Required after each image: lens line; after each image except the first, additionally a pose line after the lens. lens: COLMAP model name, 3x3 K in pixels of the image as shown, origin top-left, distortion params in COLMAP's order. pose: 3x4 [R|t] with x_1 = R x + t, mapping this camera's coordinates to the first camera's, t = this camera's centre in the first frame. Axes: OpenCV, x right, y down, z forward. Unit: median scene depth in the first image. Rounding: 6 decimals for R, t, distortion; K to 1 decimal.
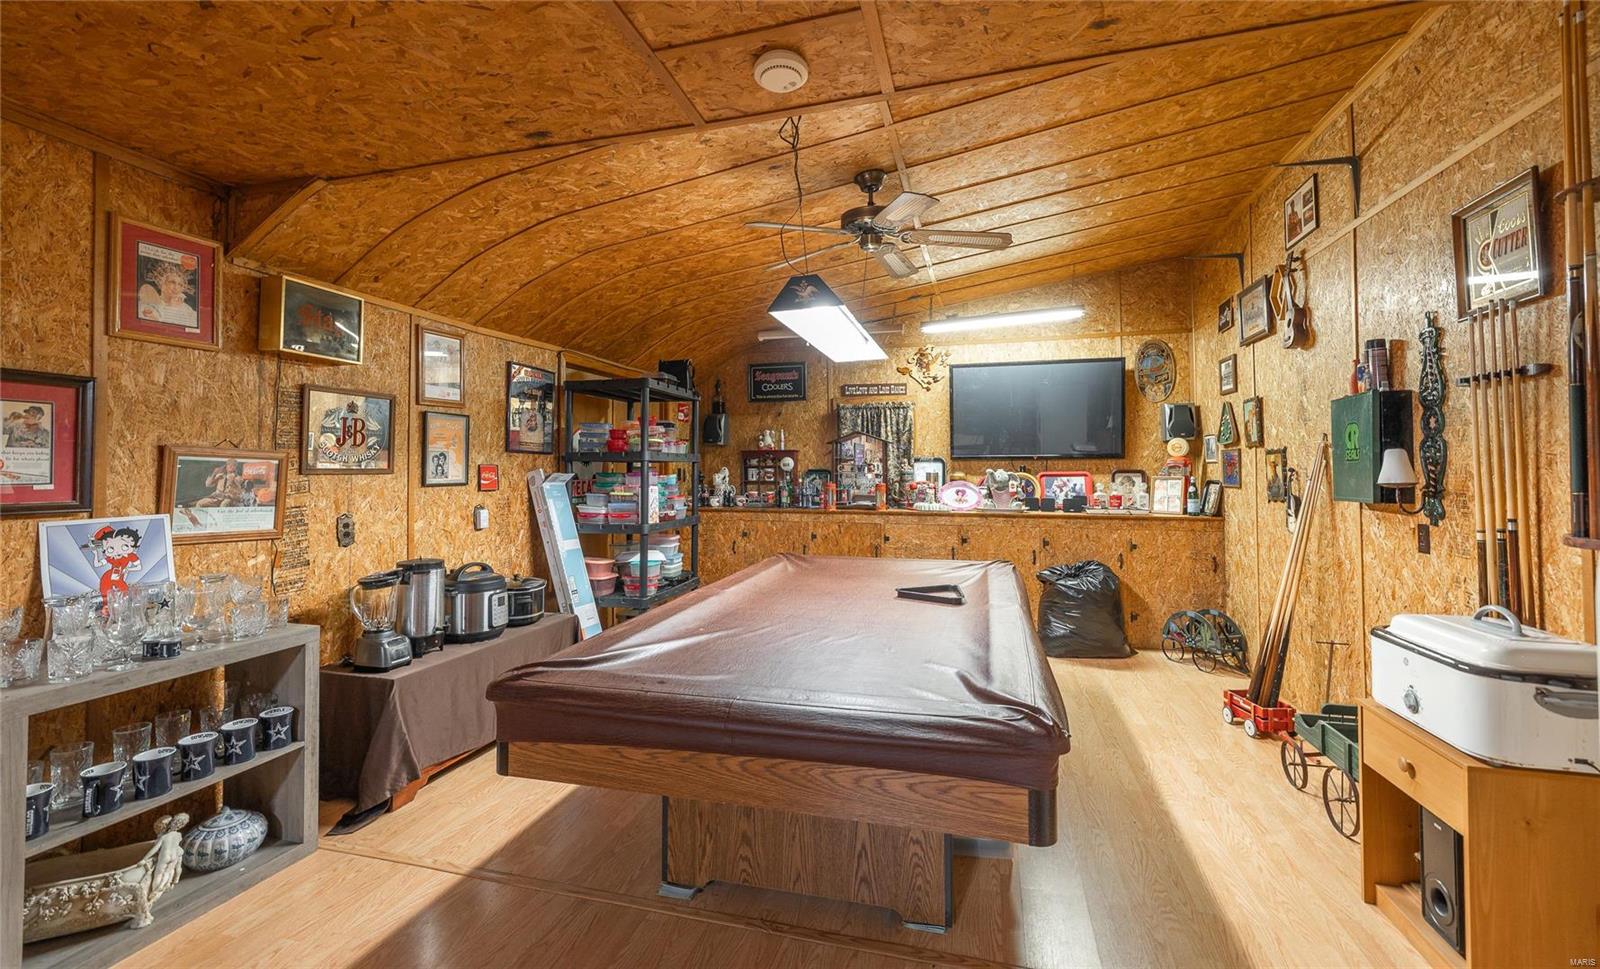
lens RADIAL K [[670.7, 0, 792.6], [0, 670.7, 456.8], [0, 0, 1]] dist [-0.001430, -0.000814]
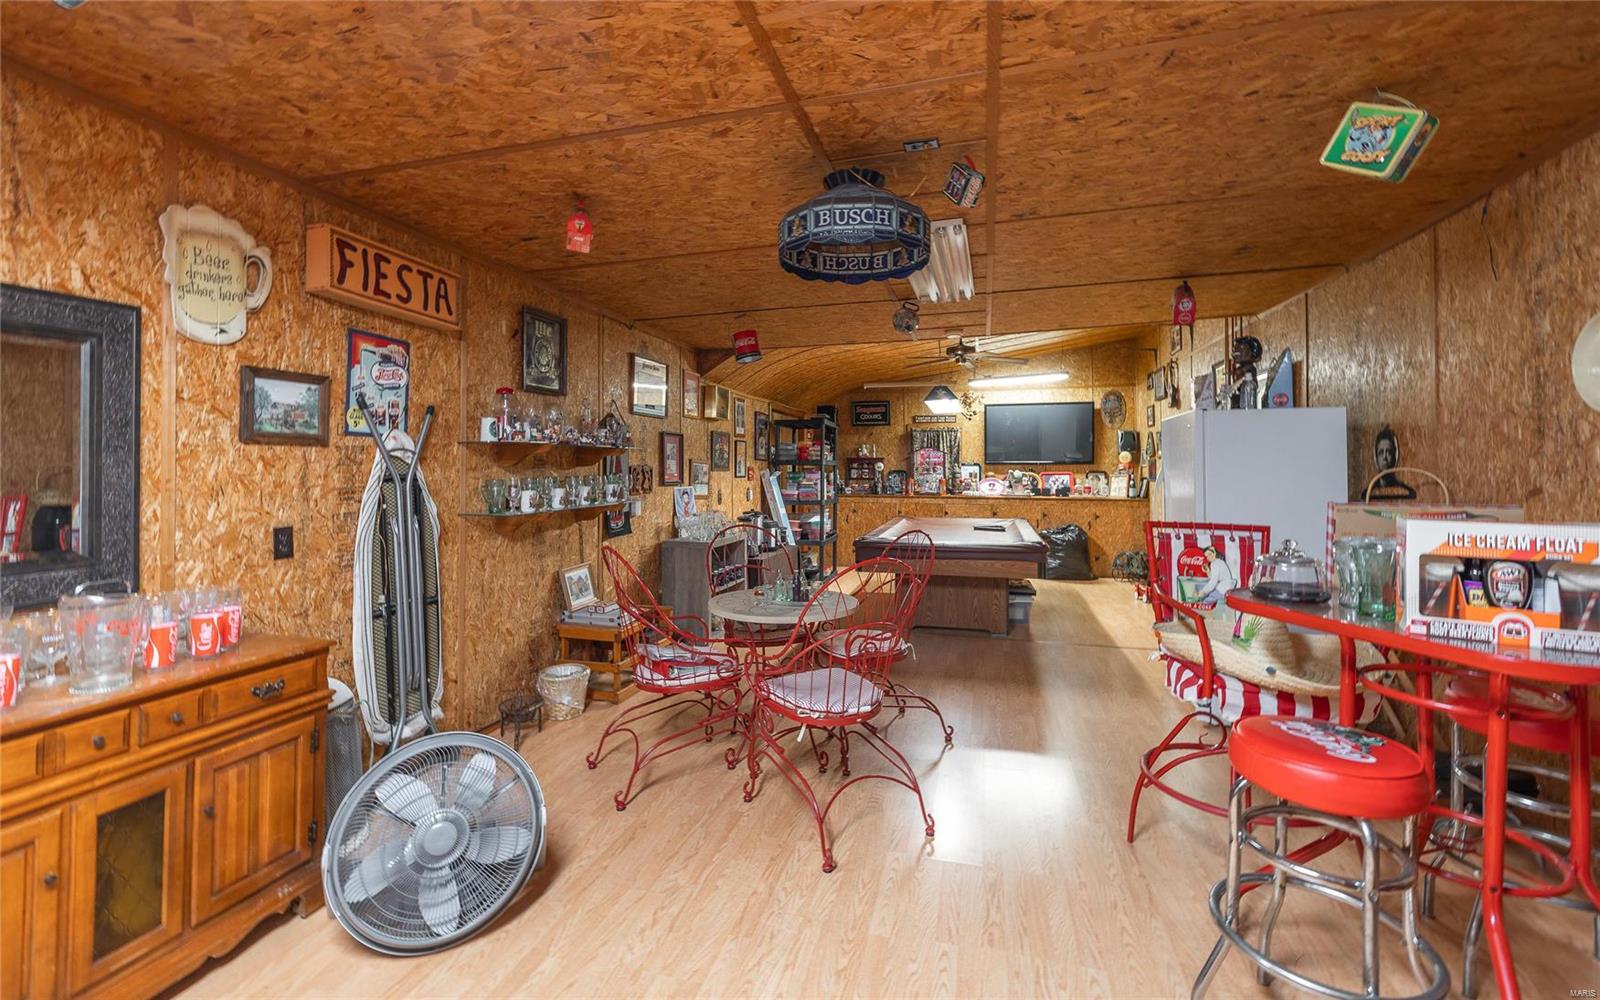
lens RADIAL K [[701.4, 0, 778.8], [0, 701.4, 465.0], [0, 0, 1]] dist [-0.002316, -0.000120]
pose [[0.999984, 0.002962, -0.004772, -0.255720], [-0.002920, 0.999958, 0.008644, -0.007321], [0.004798, -0.008630, 0.999951, -0.692153]]
